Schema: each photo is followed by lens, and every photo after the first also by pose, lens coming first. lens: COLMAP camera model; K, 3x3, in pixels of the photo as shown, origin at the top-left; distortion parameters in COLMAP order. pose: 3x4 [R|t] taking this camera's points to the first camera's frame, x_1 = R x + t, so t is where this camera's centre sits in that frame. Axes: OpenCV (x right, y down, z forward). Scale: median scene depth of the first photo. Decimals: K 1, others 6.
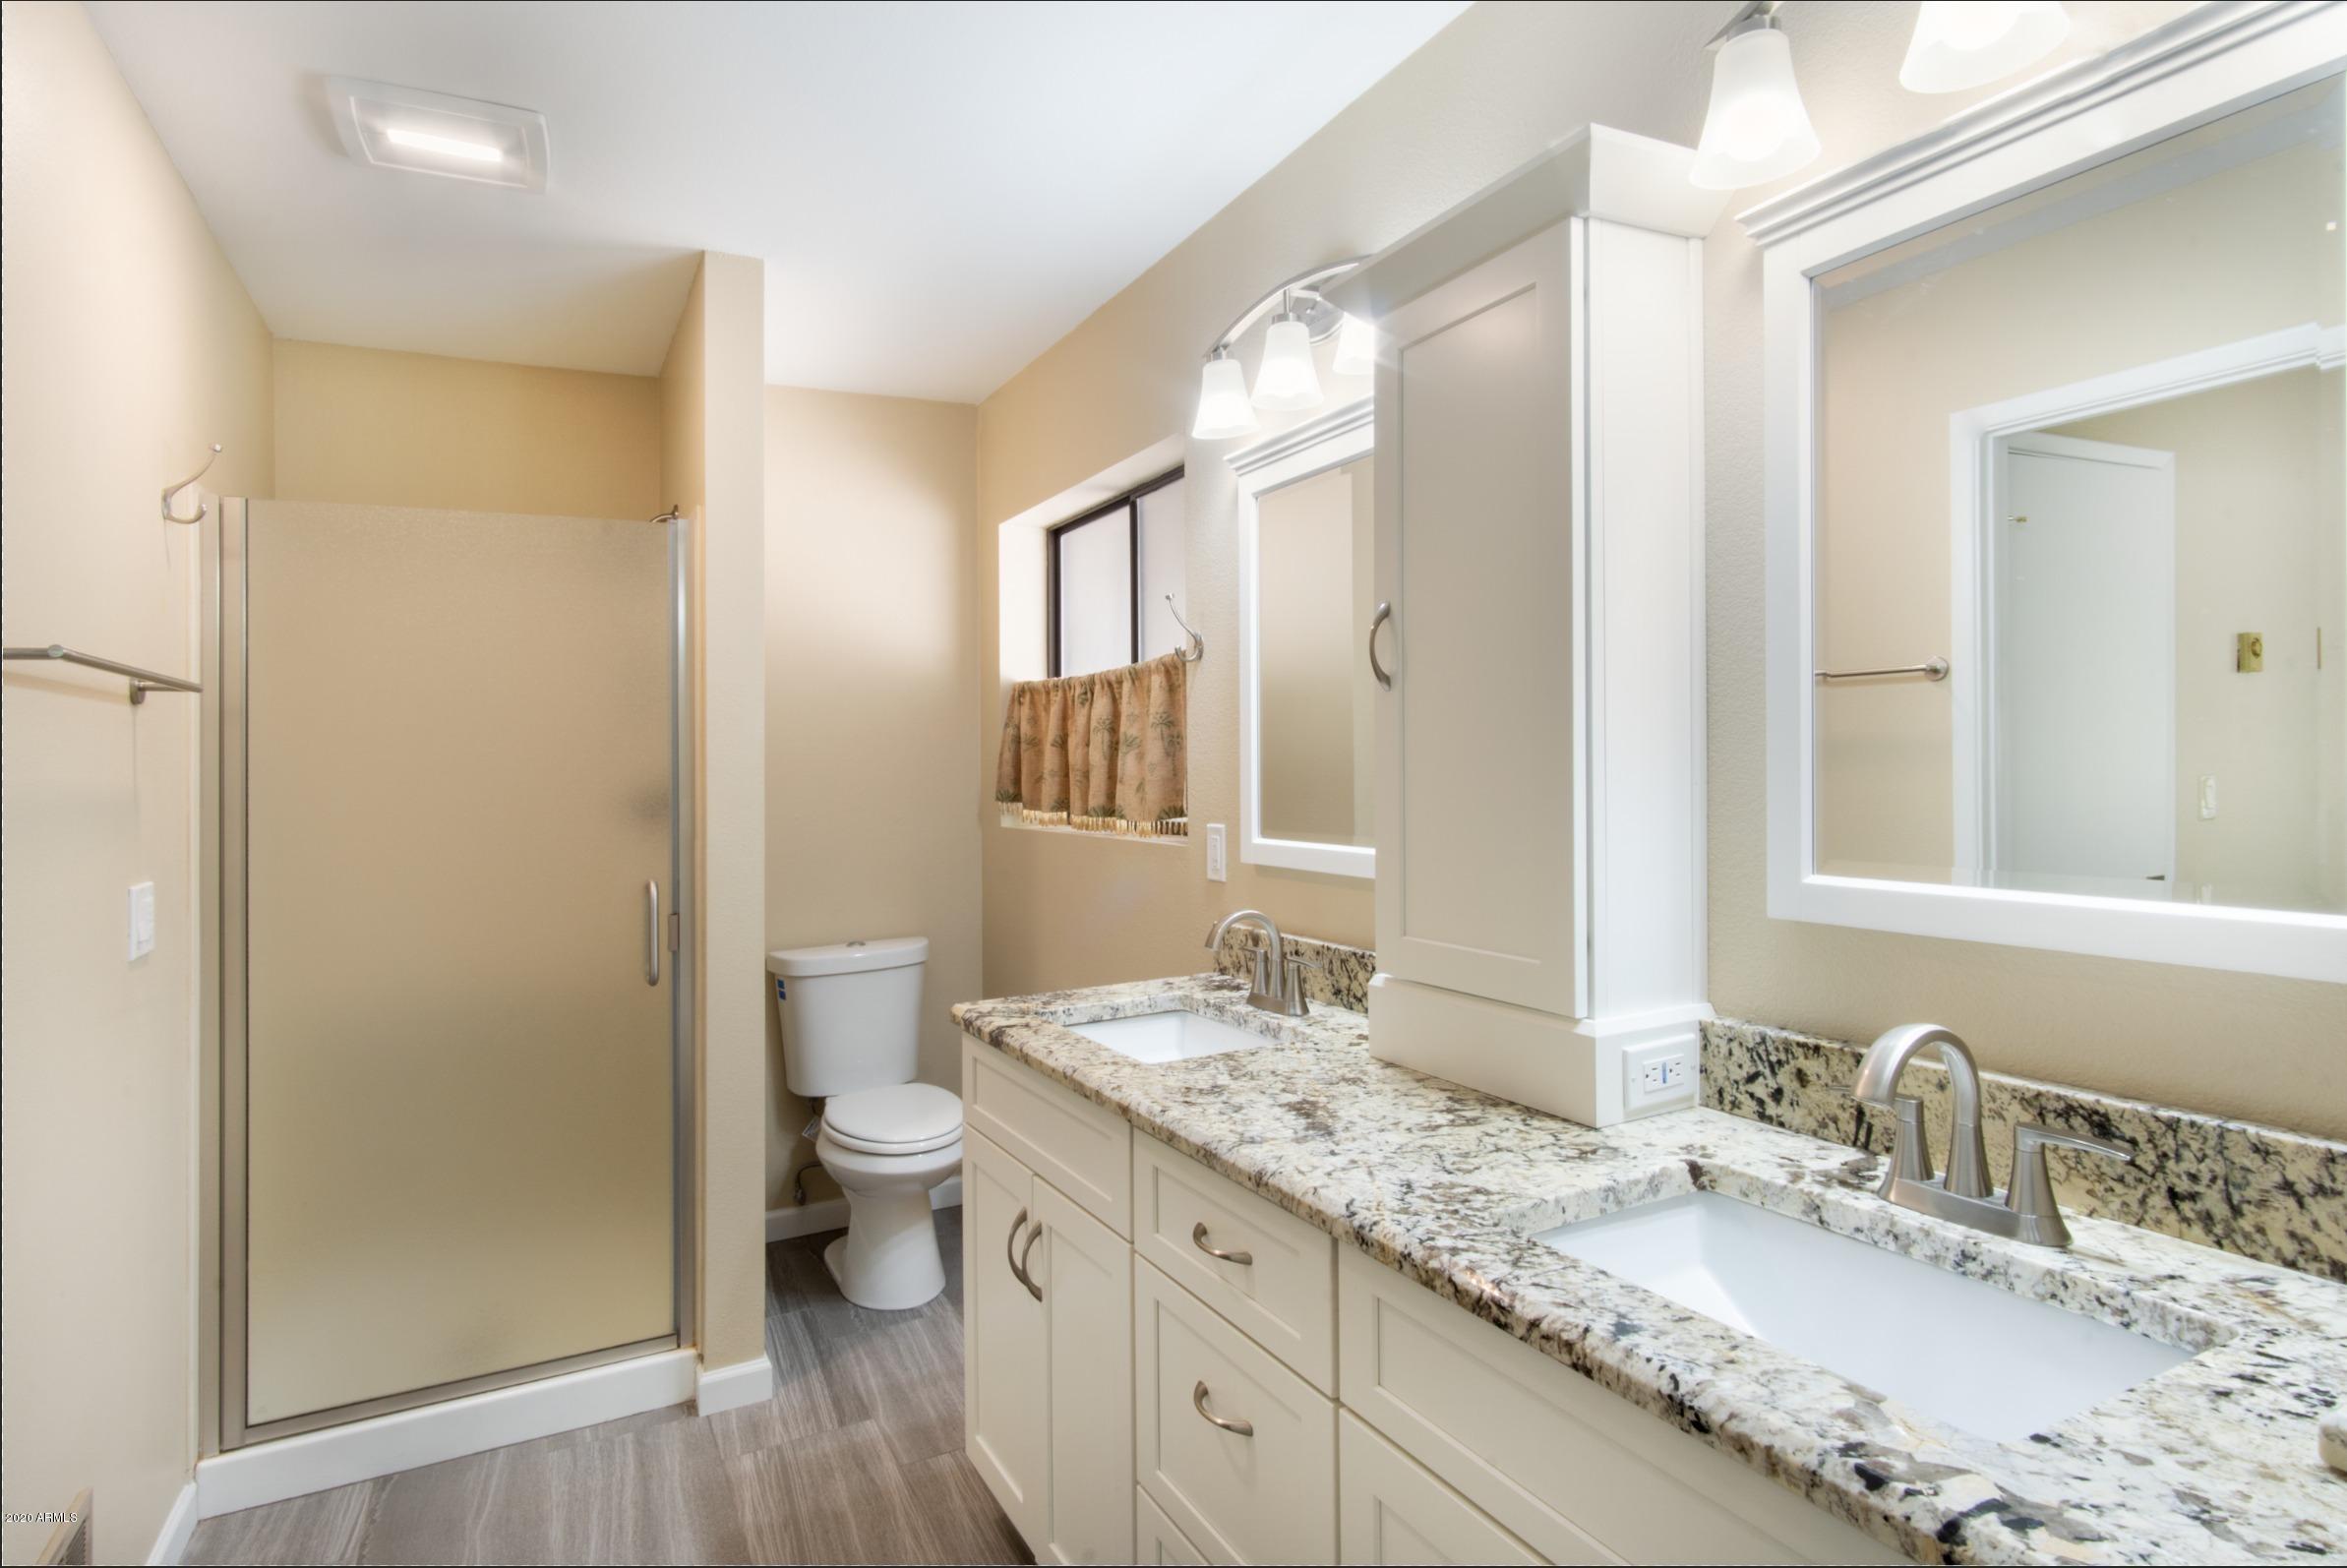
lens RADIAL K [[1259.5, 0, 1175.5], [0, 1259.5, 760.0], [0, 0, 1]] dist [-0.035979, 0.023132]
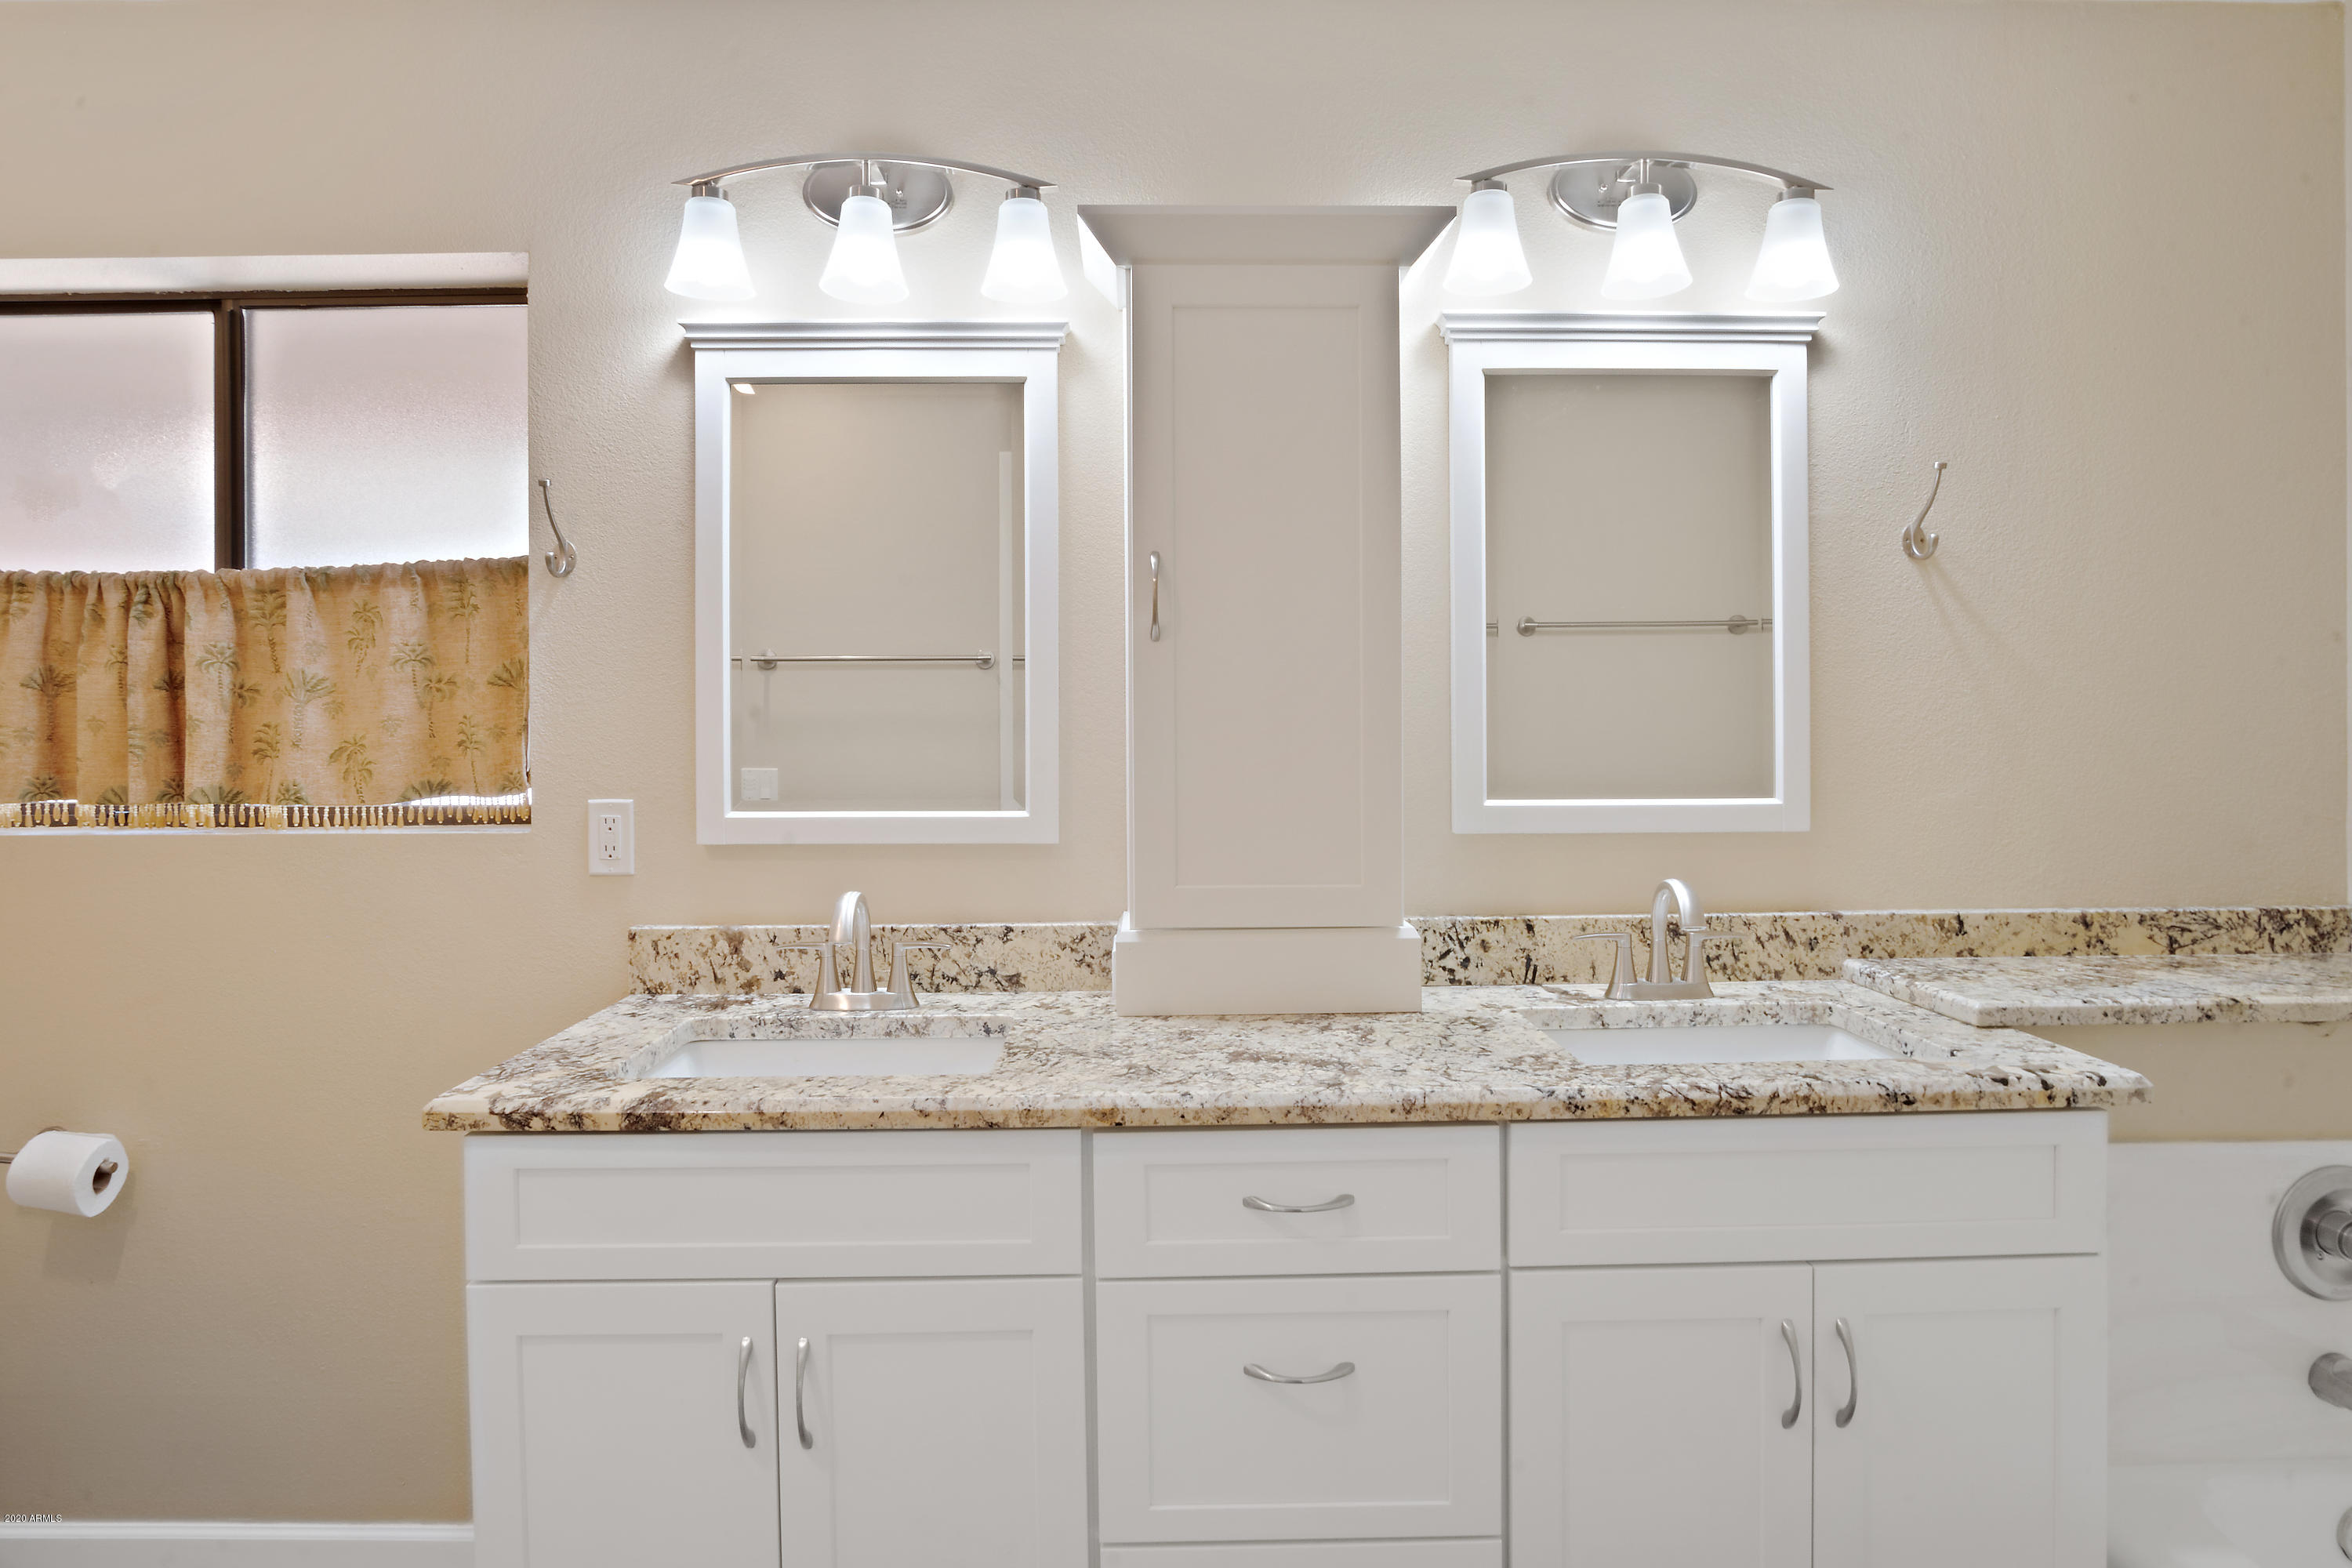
lens RADIAL K [[1262.1, 0, 1178.0], [0, 1262.1, 759.9], [0, 0, 1]] dist [-0.035979, 0.023132]
pose [[0.436230, 0.000538, 0.899835, -0.924363], [-0.005436, 0.999983, 0.002037, 0.045599], [-0.899819, -0.005780, 0.436226, 0.700090]]
